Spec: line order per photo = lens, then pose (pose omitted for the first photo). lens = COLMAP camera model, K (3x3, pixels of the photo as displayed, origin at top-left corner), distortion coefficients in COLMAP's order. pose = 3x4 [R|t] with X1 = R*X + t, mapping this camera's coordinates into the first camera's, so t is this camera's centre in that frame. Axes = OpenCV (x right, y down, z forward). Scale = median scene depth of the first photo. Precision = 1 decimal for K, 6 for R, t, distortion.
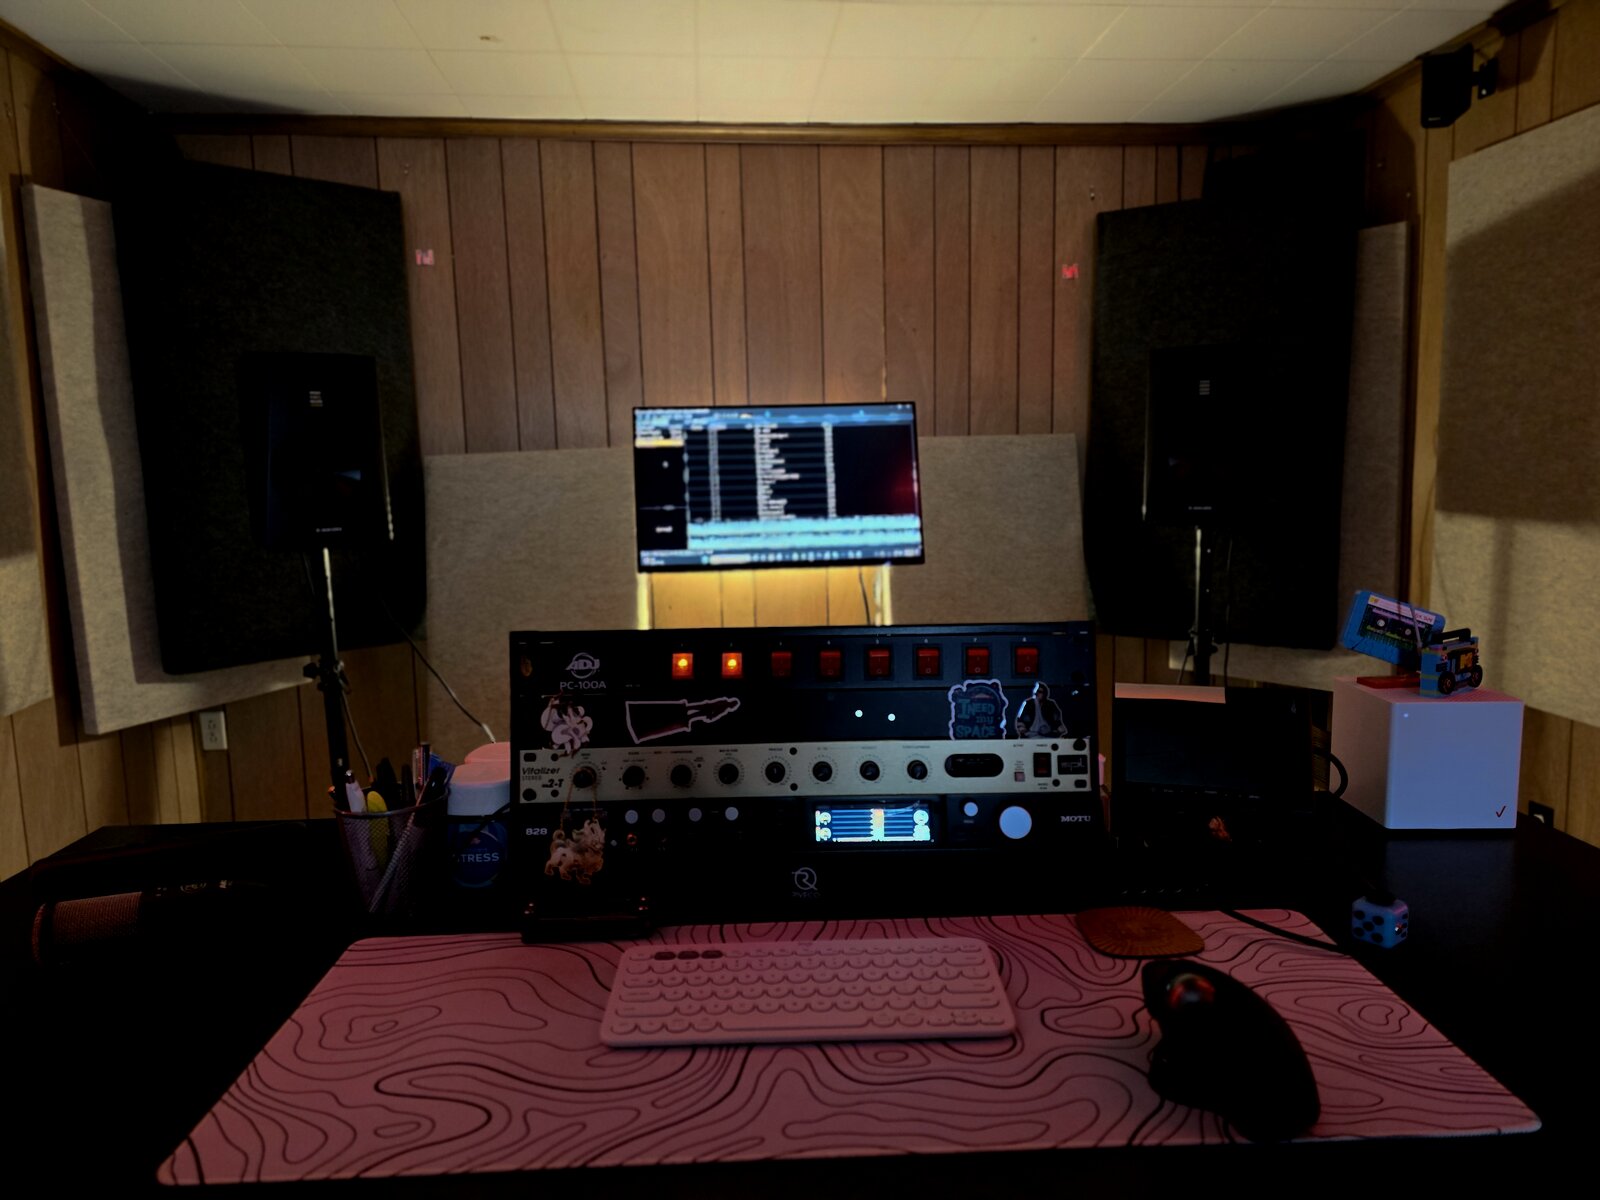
lens RADIAL K [[1047.7, 0, 807.2], [0, 1047.7, 593.0], [0, 0, 1]] dist [0.098969, -0.110179]
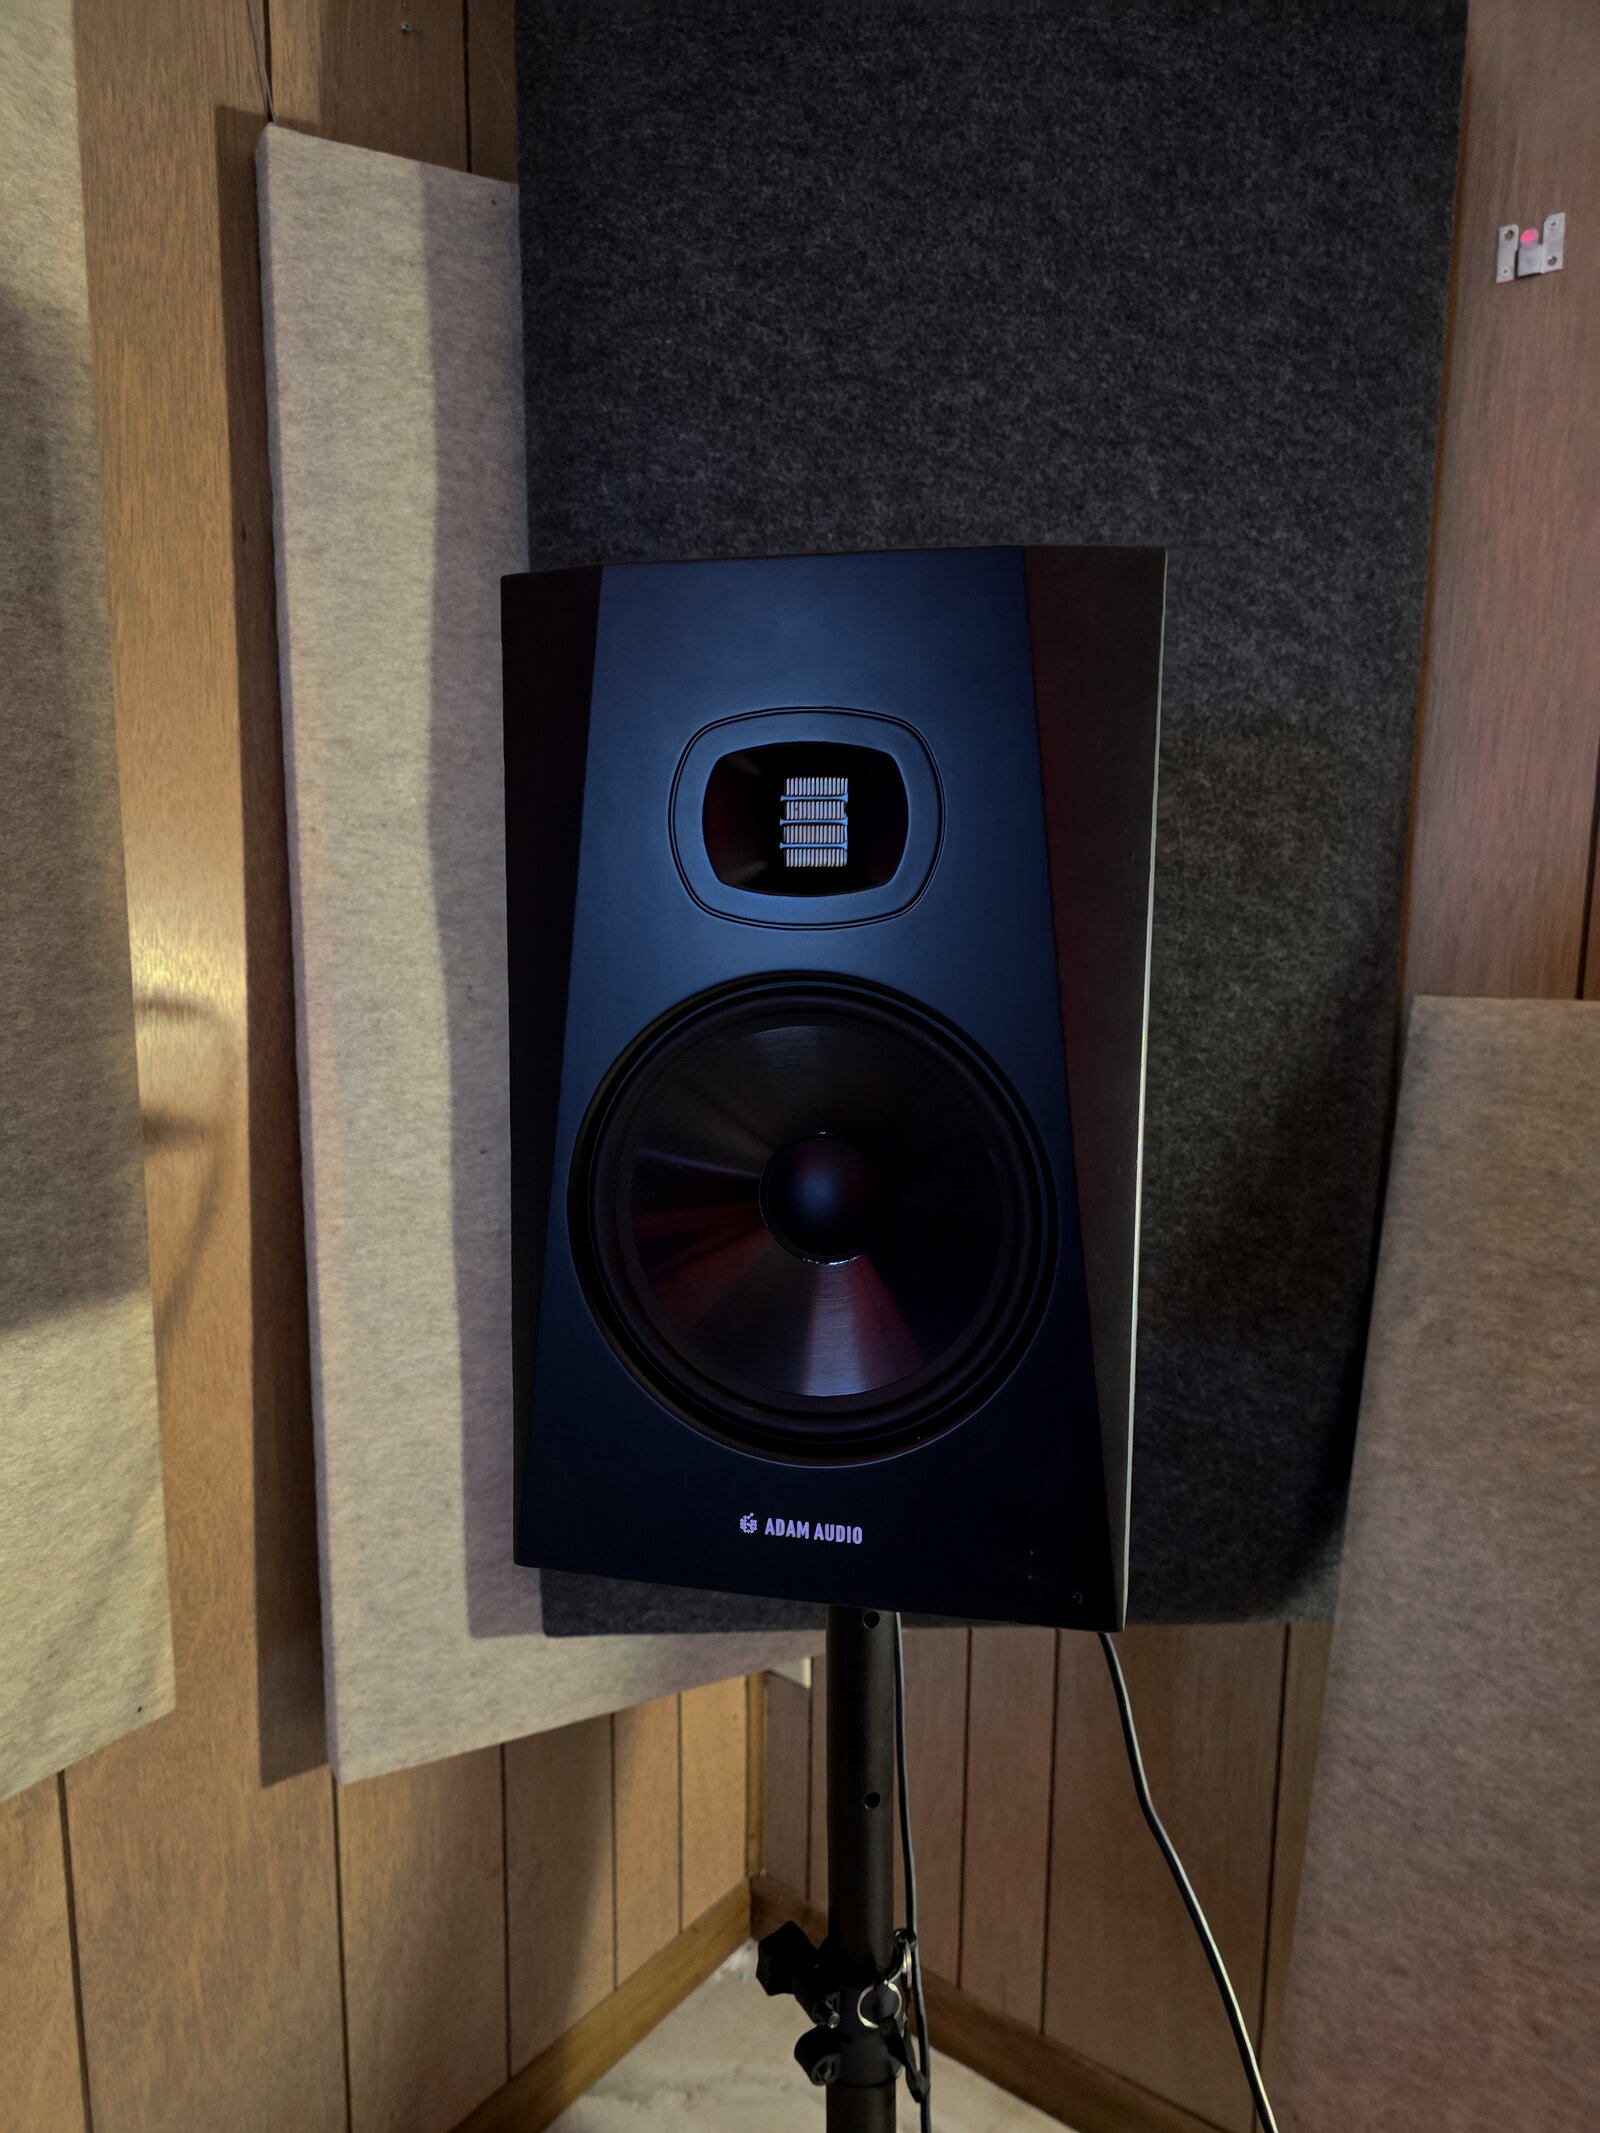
lens RADIAL K [[1396.8, 0, 800.0], [0, 1396.8, 1066.5], [0, 0, 1]] dist [0.098969, -0.110179]
pose [[0.724546, 0.129448, -0.676961, -0.577477], [-0.109989, 0.991333, 0.071842, -0.308764], [0.680393, 0.022405, 0.732505, 1.599287]]
